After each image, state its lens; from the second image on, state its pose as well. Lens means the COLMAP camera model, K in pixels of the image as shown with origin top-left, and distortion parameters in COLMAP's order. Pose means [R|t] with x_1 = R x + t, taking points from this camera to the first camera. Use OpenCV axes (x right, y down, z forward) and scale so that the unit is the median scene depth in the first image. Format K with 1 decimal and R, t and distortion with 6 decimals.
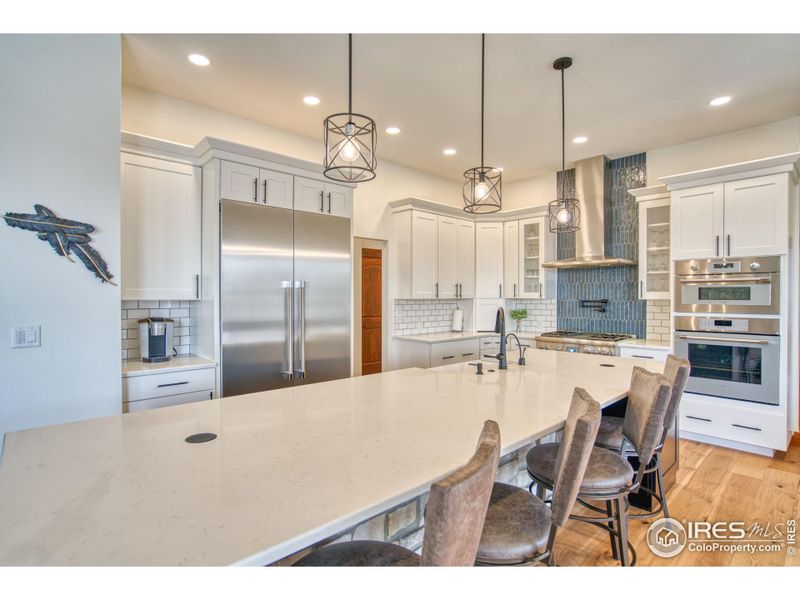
lens RADIAL K [[409.9, 0, 397.5], [0, 409.9, 296.1], [0, 0, 1]] dist [-0.021765, 0.001323]
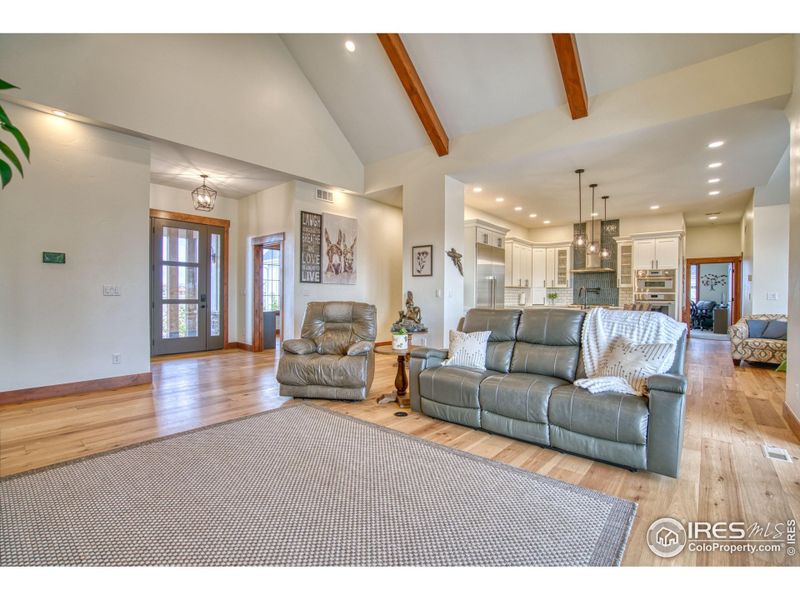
lens RADIAL K [[368.3, 0, 397.5], [0, 368.3, 299.7], [0, 0, 1]] dist [-0.035366, -0.000410]
pose [[0.993387, 0.005500, 0.114680, -0.813003], [-0.006811, 0.999916, 0.011041, 0.061156], [-0.114610, -0.011749, 0.993341, -0.819375]]
